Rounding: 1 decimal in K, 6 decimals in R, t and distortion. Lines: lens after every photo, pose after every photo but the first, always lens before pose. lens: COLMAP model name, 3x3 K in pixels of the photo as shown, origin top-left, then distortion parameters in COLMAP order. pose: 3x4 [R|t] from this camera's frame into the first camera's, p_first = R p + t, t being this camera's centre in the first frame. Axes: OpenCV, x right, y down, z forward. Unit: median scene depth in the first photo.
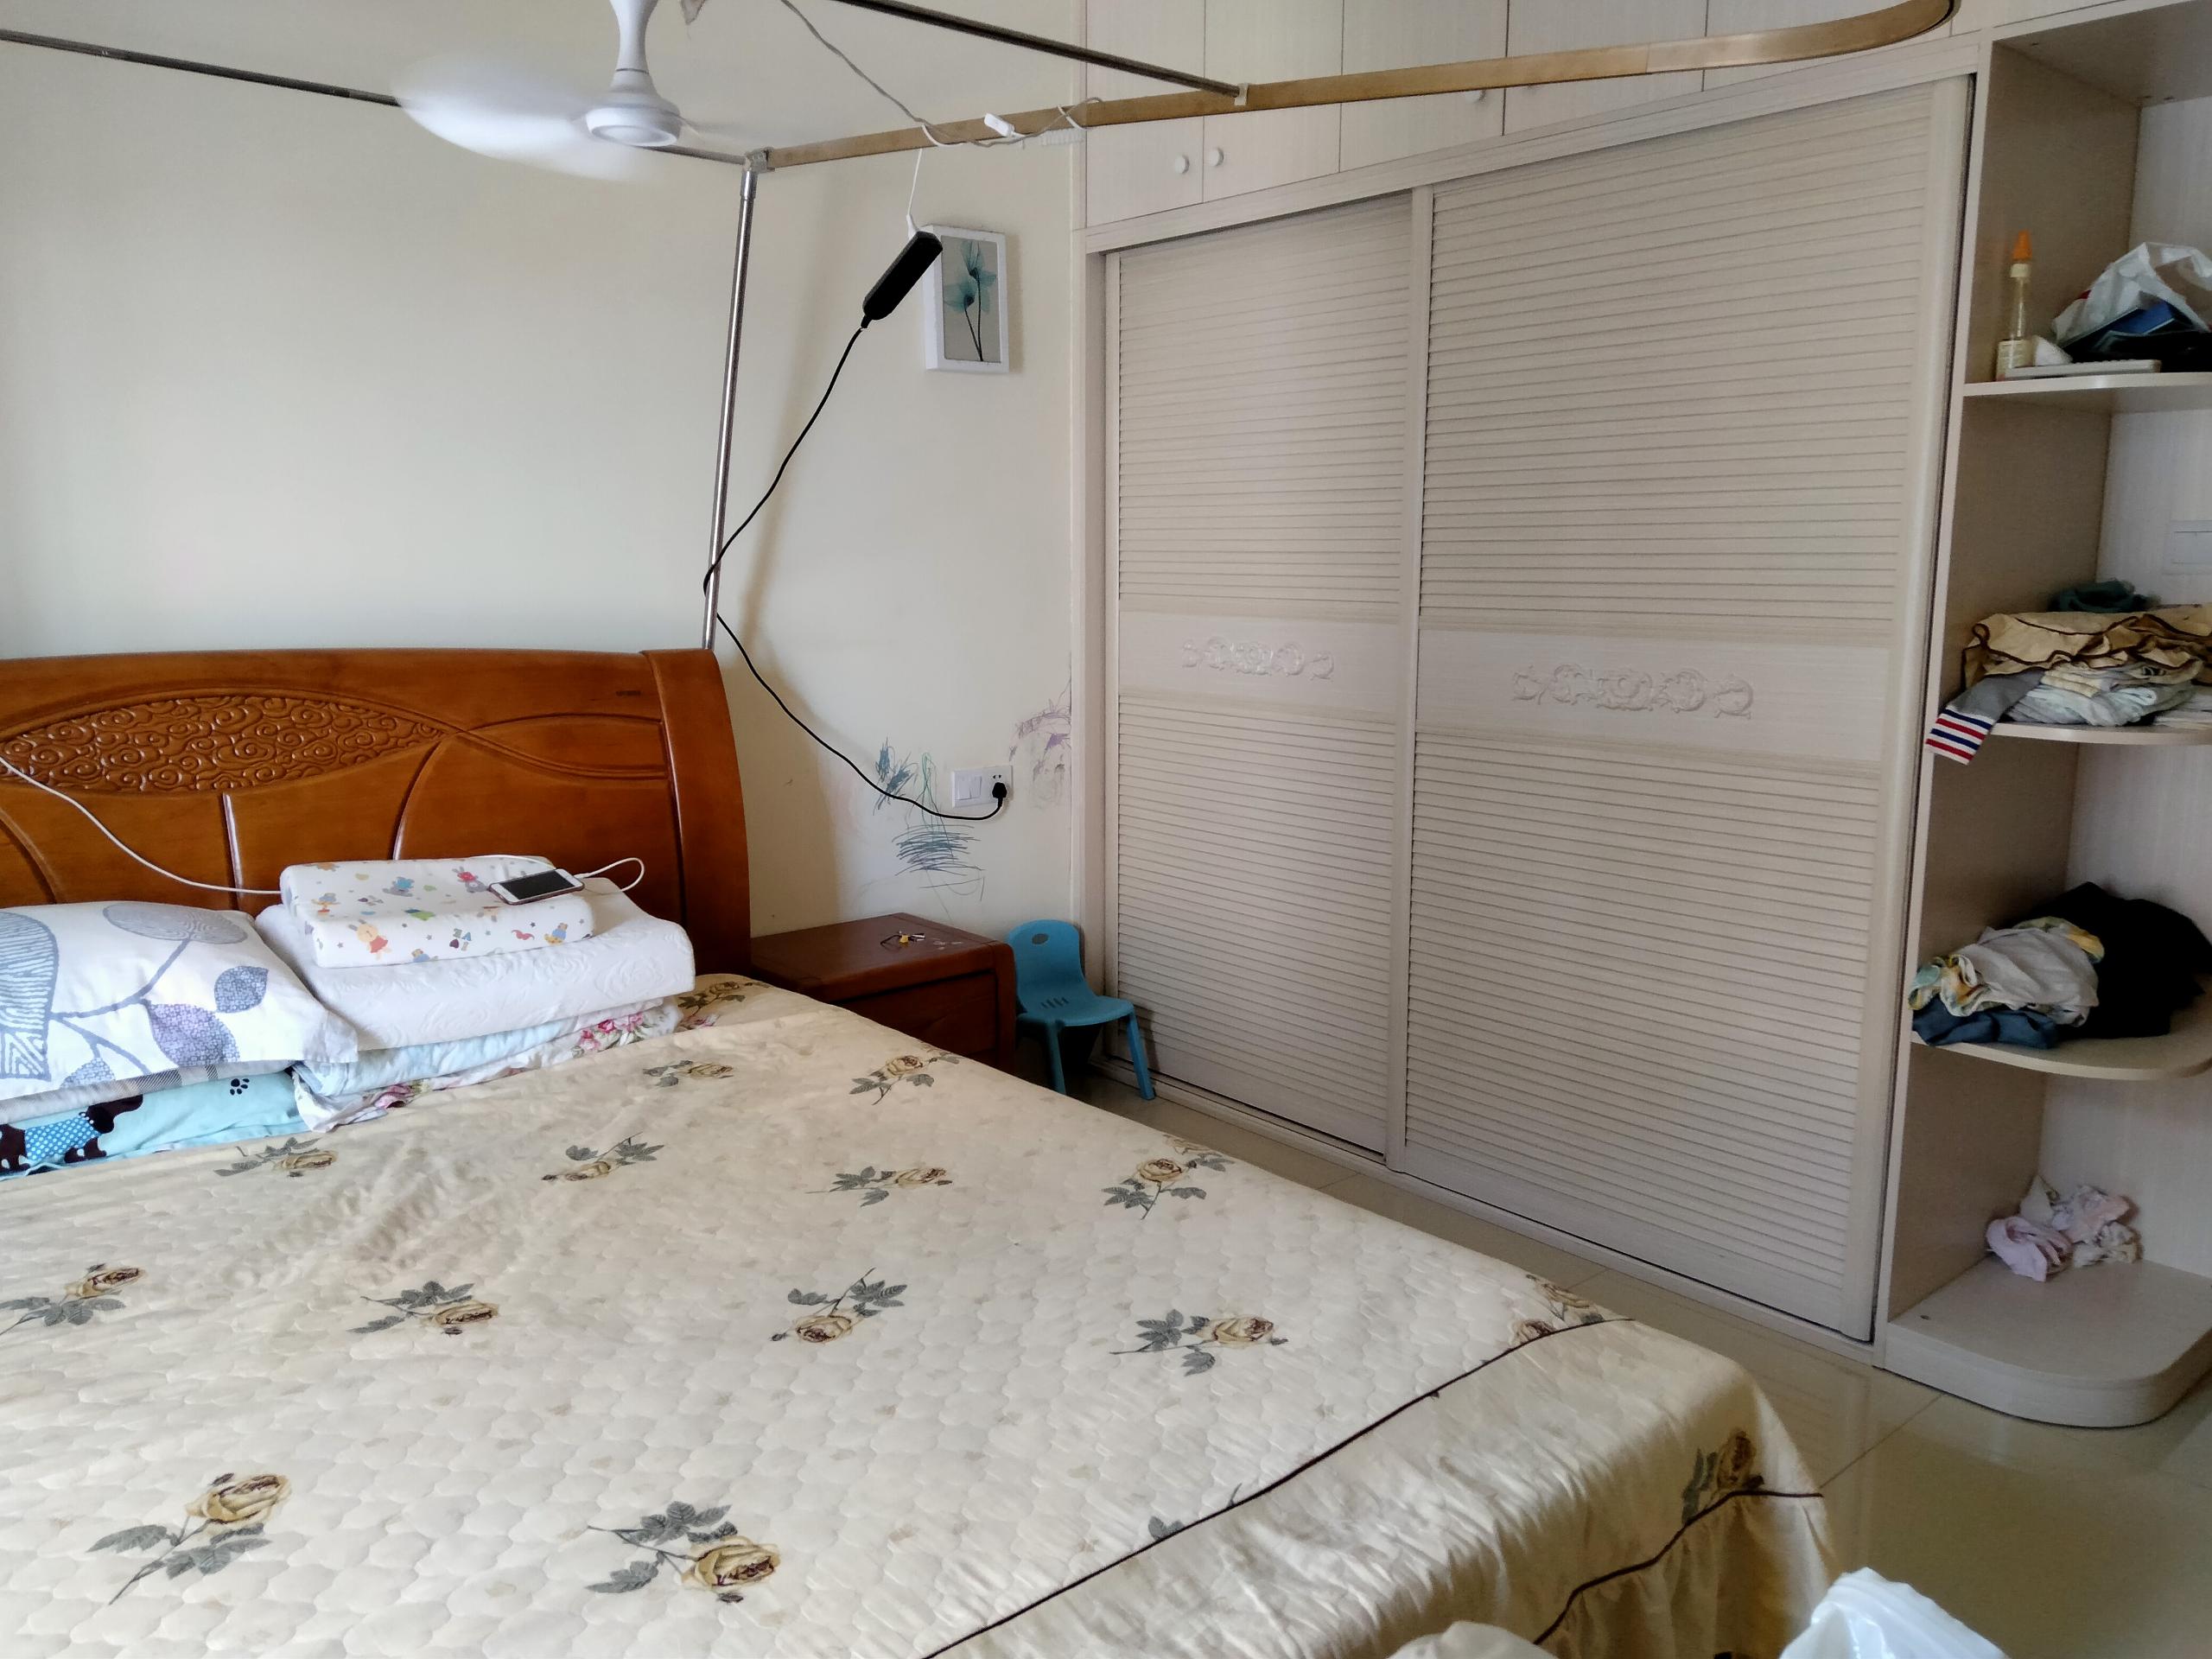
lens RADIAL K [[1662.5, 0, 1106.0], [0, 1662.5, 829.5], [0, 0, 1]] dist [0.075372, -0.108510]
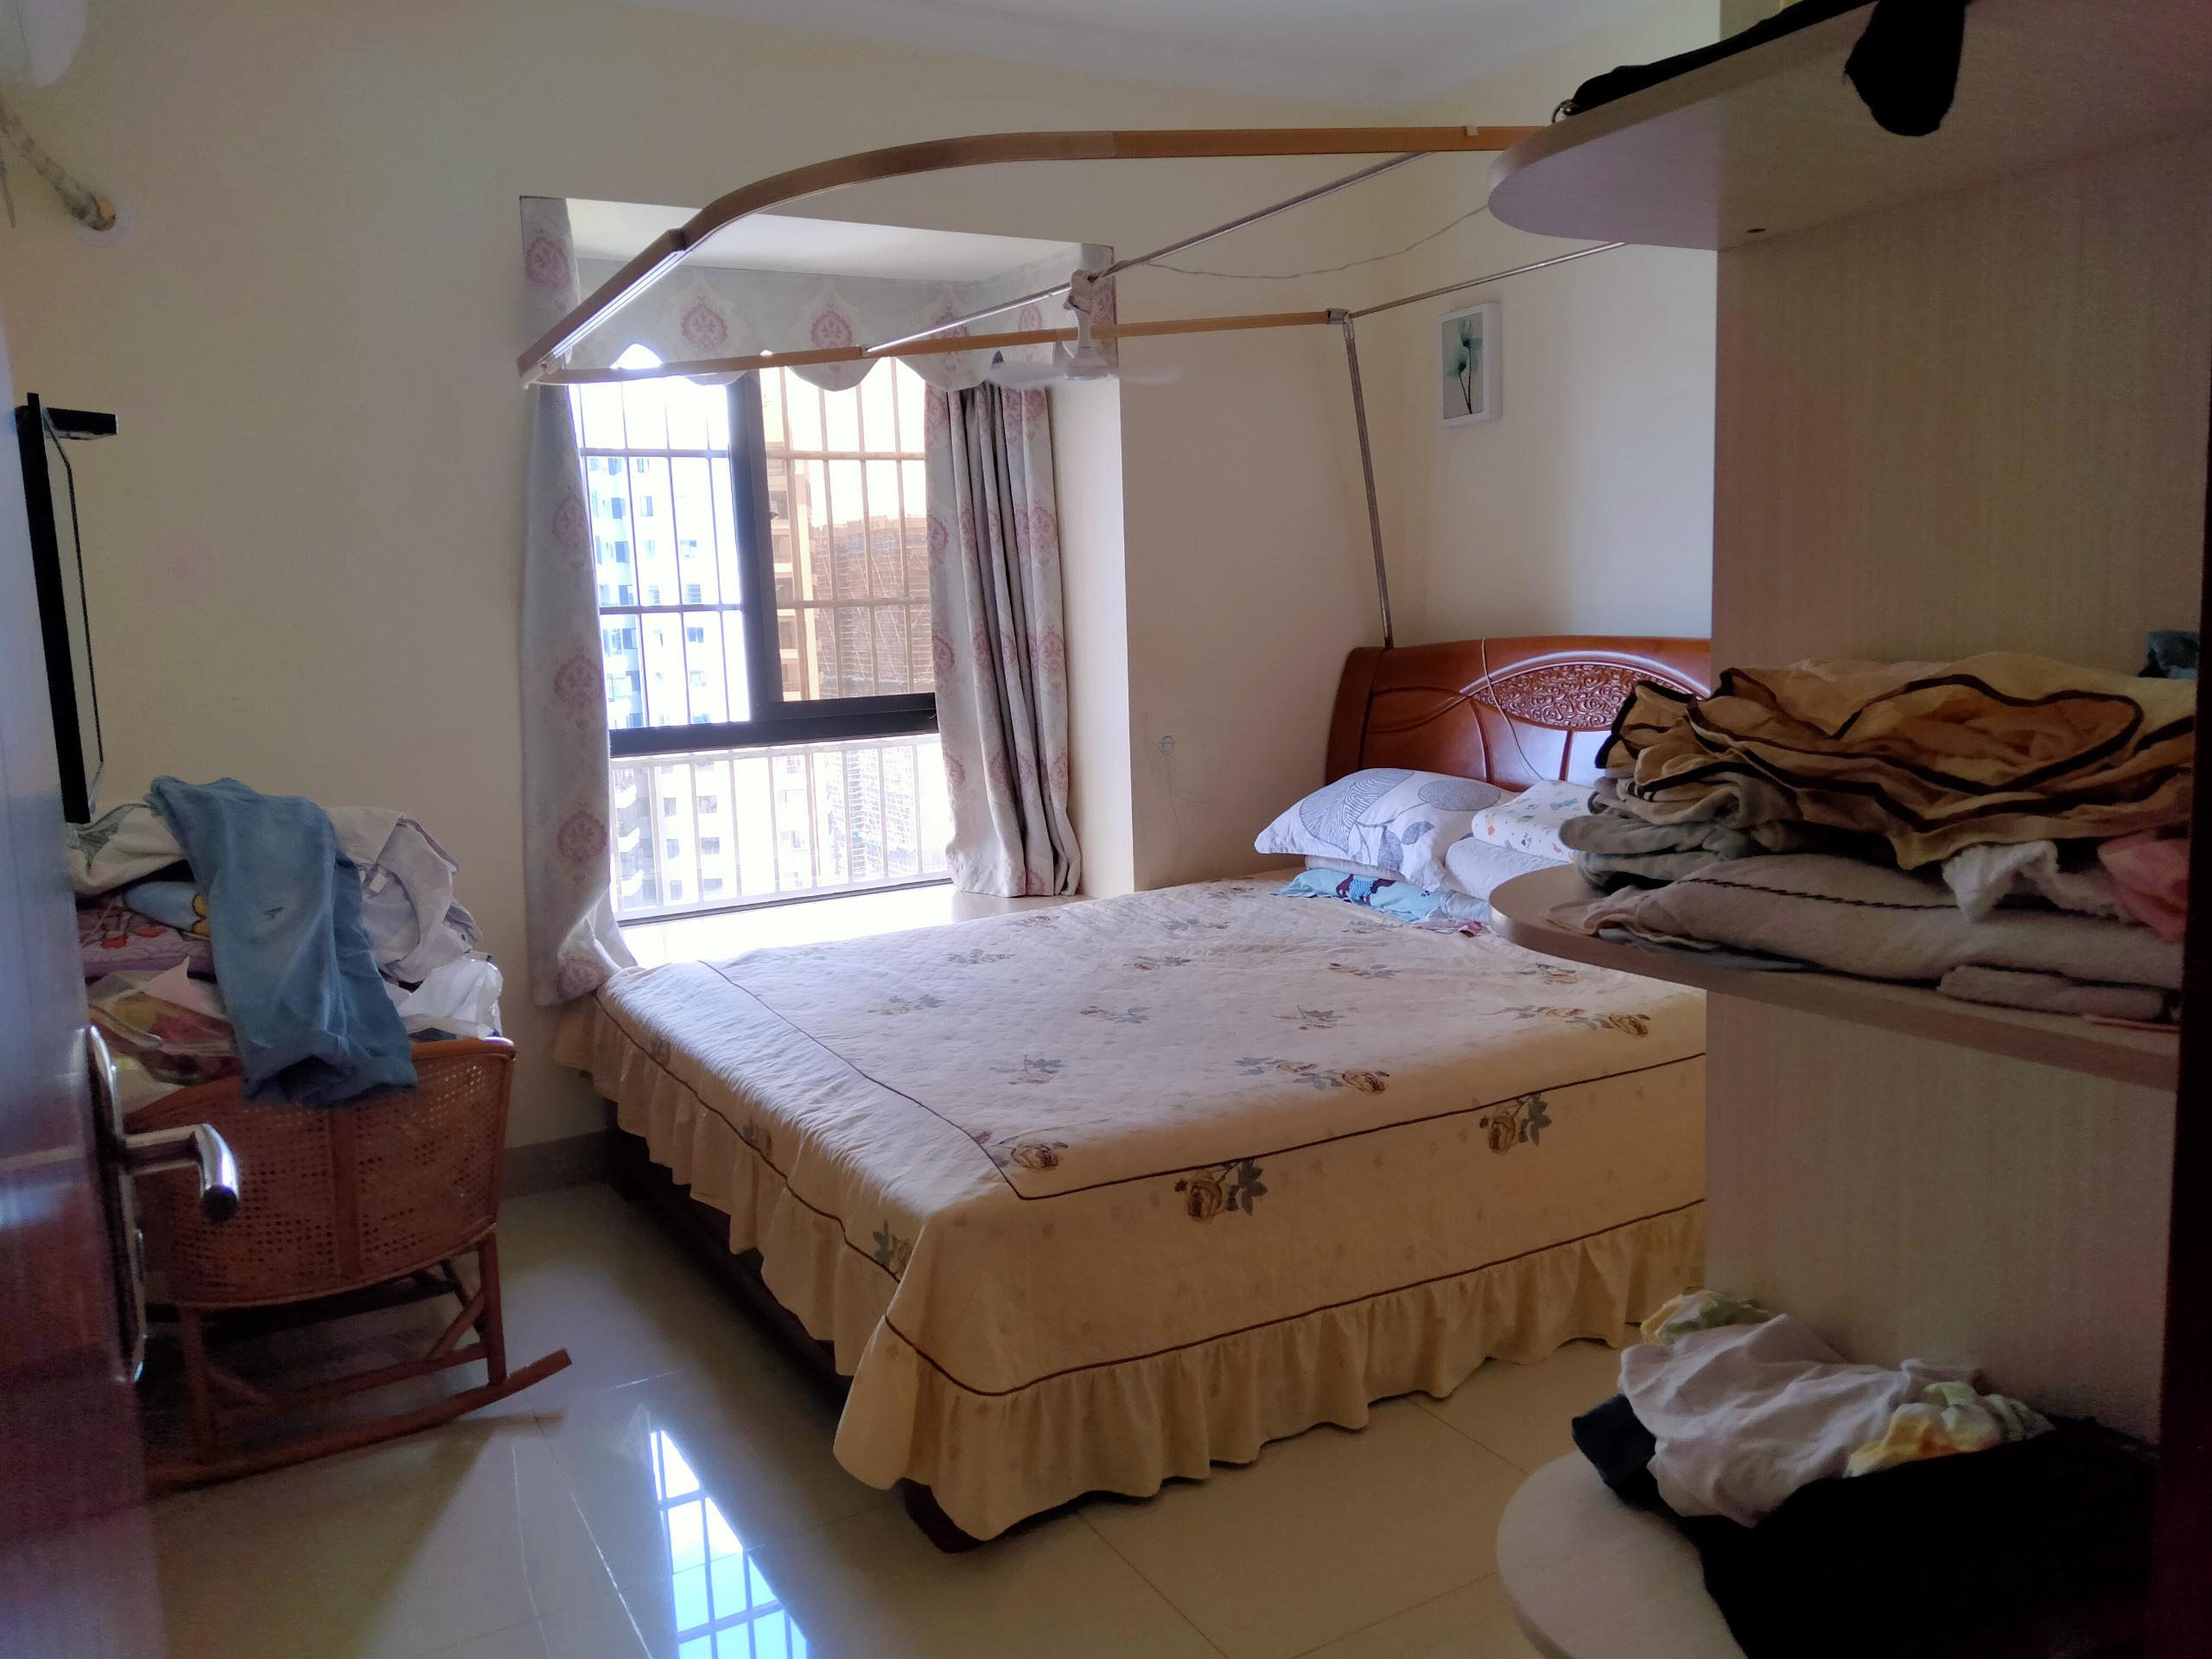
lens RADIAL K [[1662.5, 0, 1106.0], [0, 1662.5, 829.5], [0, 0, 1]] dist [0.075372, -0.108510]
pose [[-0.209127, 0.142082, -0.967511, 1.254312], [-0.126119, 0.977207, 0.170766, -0.167022], [0.969721, 0.157734, -0.186441, 1.065924]]
